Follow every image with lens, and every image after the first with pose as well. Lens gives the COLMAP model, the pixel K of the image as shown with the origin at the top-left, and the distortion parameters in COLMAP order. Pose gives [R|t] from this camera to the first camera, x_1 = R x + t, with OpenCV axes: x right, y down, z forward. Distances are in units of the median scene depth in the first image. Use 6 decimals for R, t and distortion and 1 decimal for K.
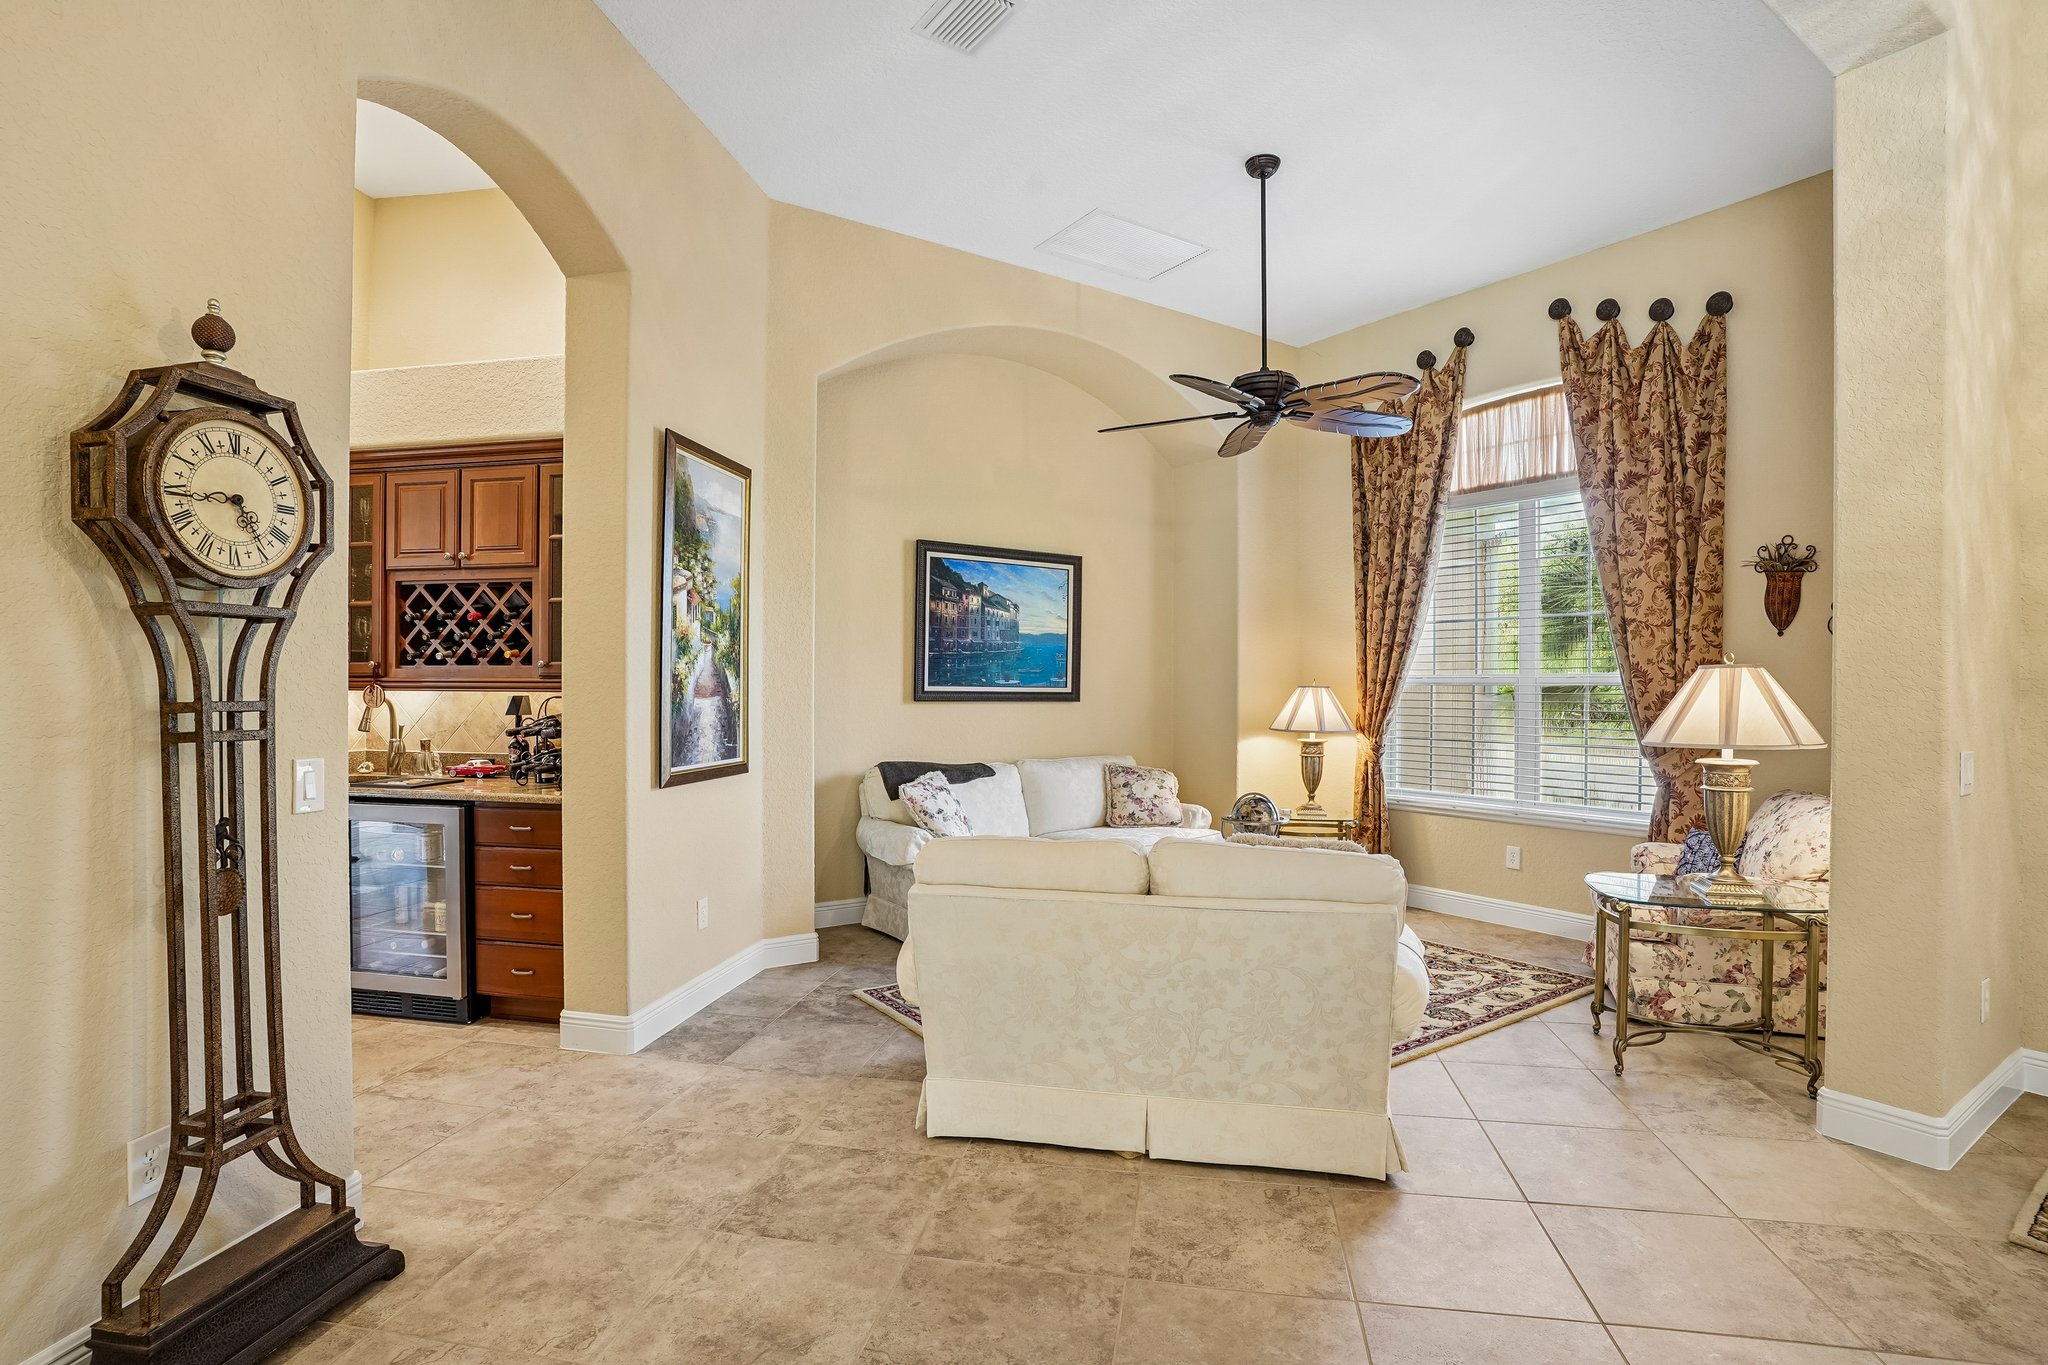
lens RADIAL K [[1006.1, 0, 1015.9], [0, 1006.1, 683.1], [0, 0, 1]] dist [-0.078958, 0.037457]
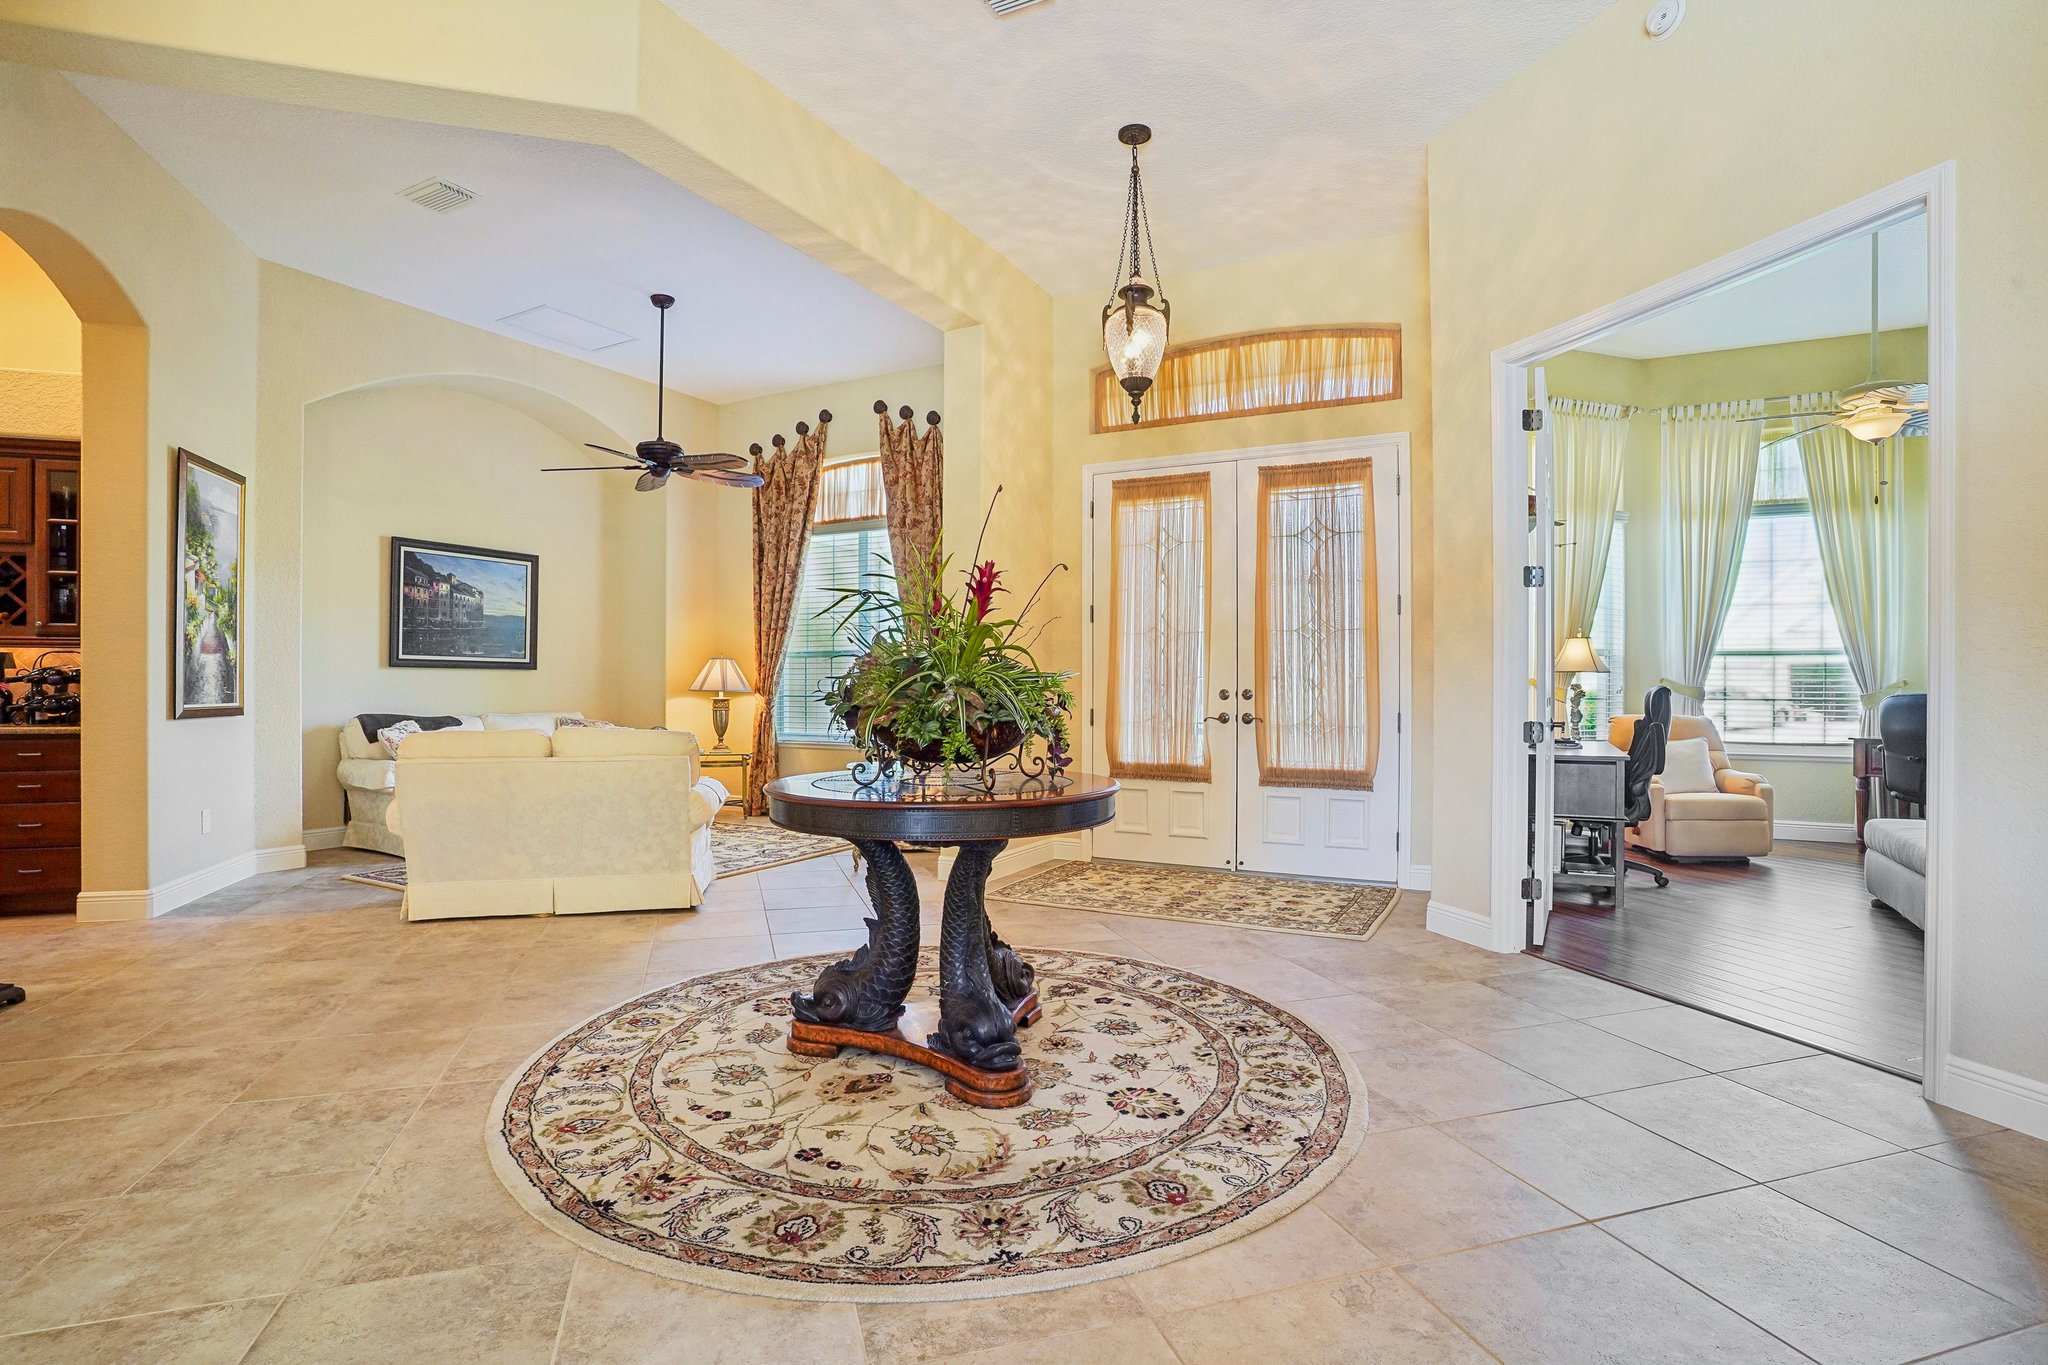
lens RADIAL K [[1006.1, 0, 1015.9], [0, 1006.1, 683.1], [0, 0, 1]] dist [-0.078958, 0.037457]
pose [[0.887350, -0.003335, 0.461084, 0.031711], [0.002386, 0.999994, 0.002640, 0.043357], [-0.461090, -0.001242, 0.887353, -0.501663]]
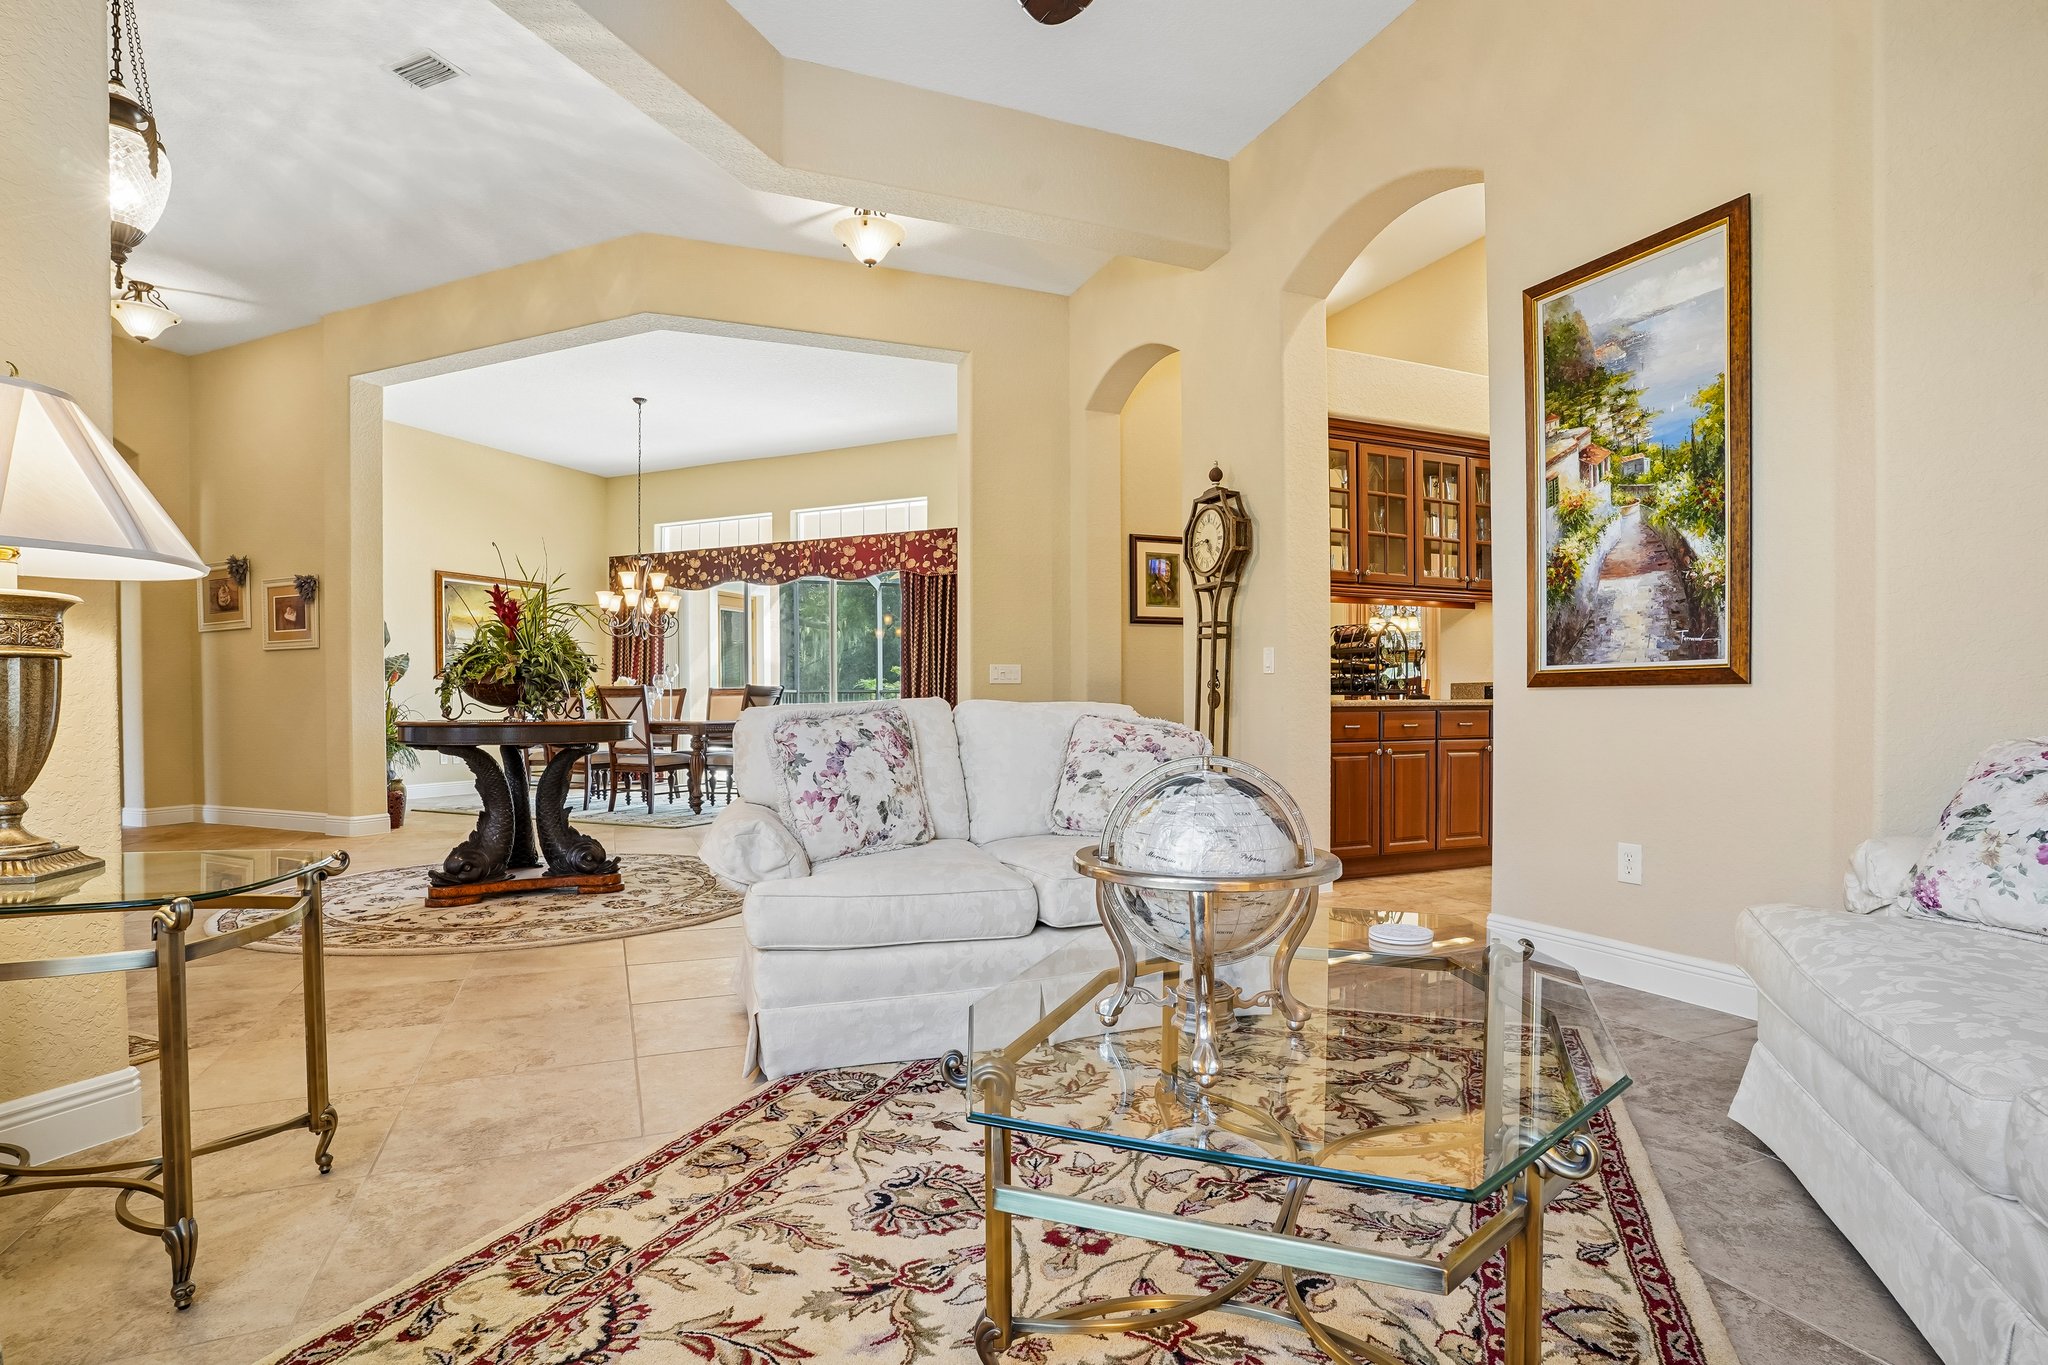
lens RADIAL K [[1006.1, 0, 1015.9], [0, 1006.1, 683.1], [0, 0, 1]] dist [-0.078958, 0.037457]
pose [[-0.834116, -0.009945, -0.551500, 0.404024], [0.003461, 0.999723, -0.023261, 0.092612], [0.551578, -0.021311, -0.833851, 1.141582]]
